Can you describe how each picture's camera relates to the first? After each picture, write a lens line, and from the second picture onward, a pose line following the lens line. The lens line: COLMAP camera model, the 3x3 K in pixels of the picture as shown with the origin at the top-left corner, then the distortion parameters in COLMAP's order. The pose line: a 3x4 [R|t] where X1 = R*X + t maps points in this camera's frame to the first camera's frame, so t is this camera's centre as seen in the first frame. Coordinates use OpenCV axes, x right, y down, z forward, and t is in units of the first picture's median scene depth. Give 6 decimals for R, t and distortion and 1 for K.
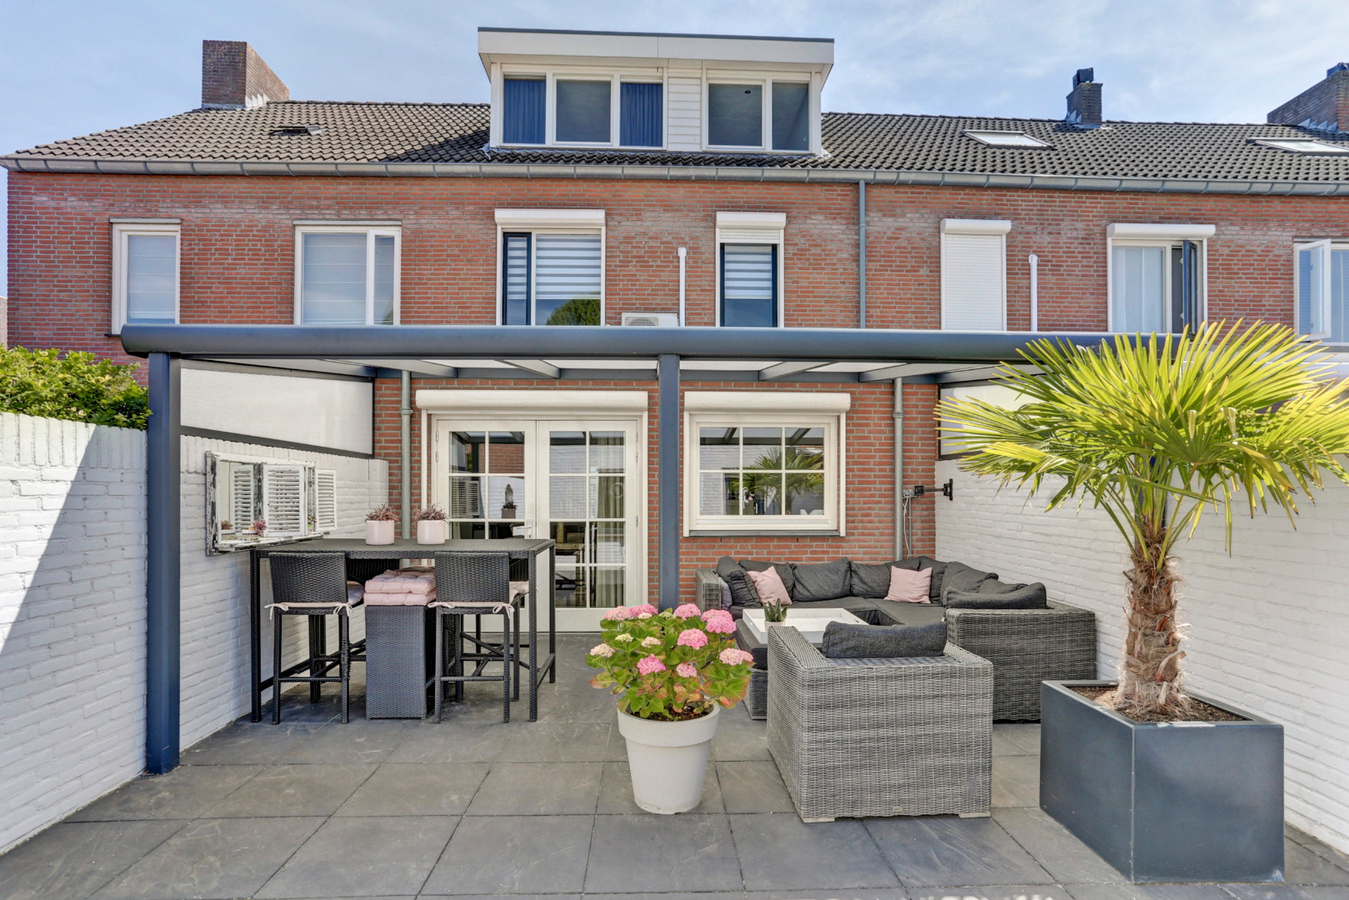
lens RADIAL K [[668.1, 0, 682.5], [0, 668.1, 497.8], [0, 0, 1]] dist [-0.024872, 0.005721]
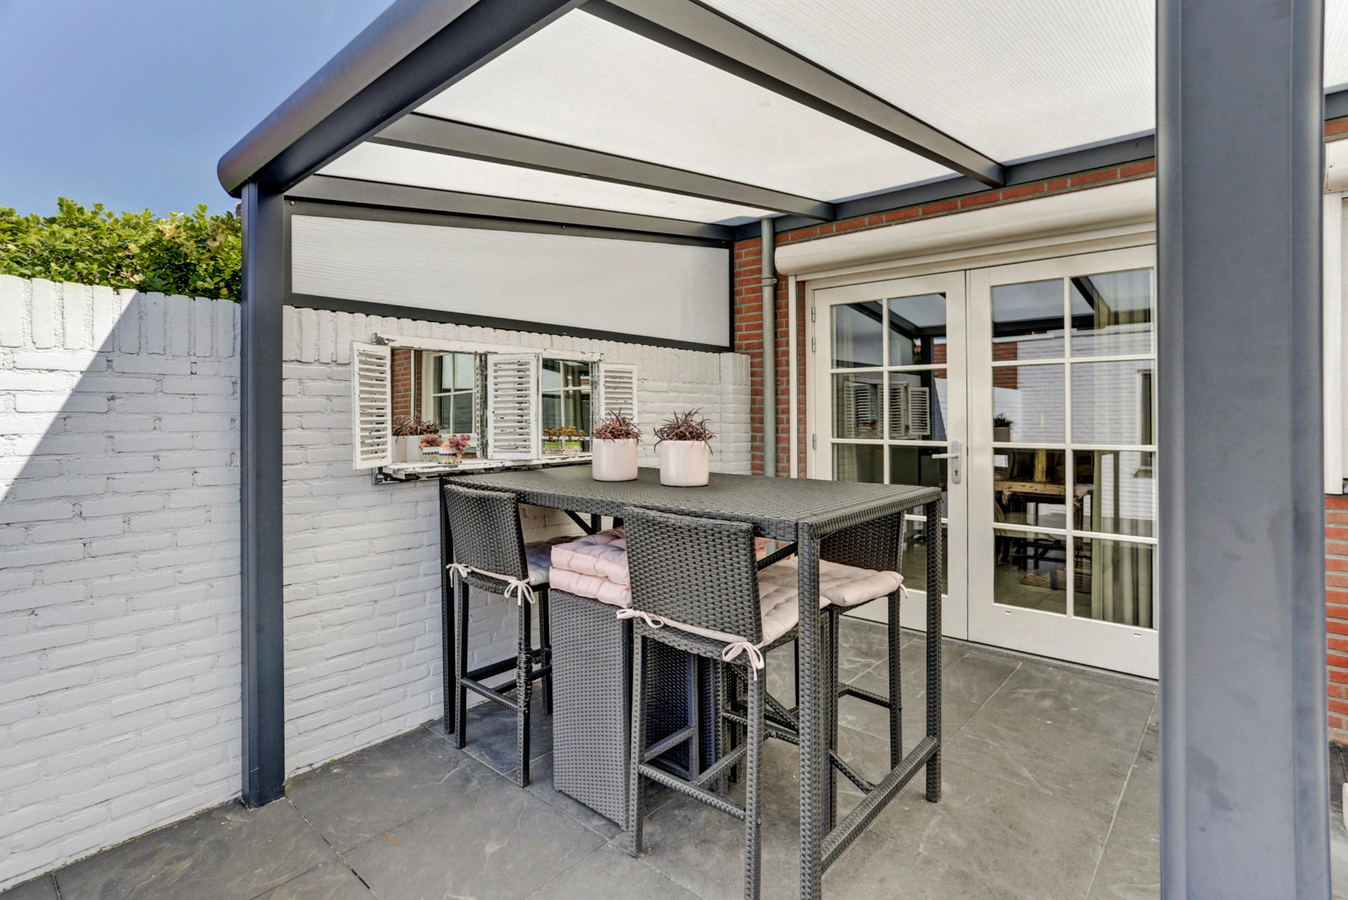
lens RADIAL K [[667.6, 0, 669.7], [0, 667.6, 416.2], [0, 0, 1]] dist [-0.024872, 0.005721]
pose [[0.716992, -0.002073, -0.697079, -0.007321], [0.001252, 0.999998, -0.001686, 0.011811], [0.697081, 0.000336, 0.716993, 0.472099]]
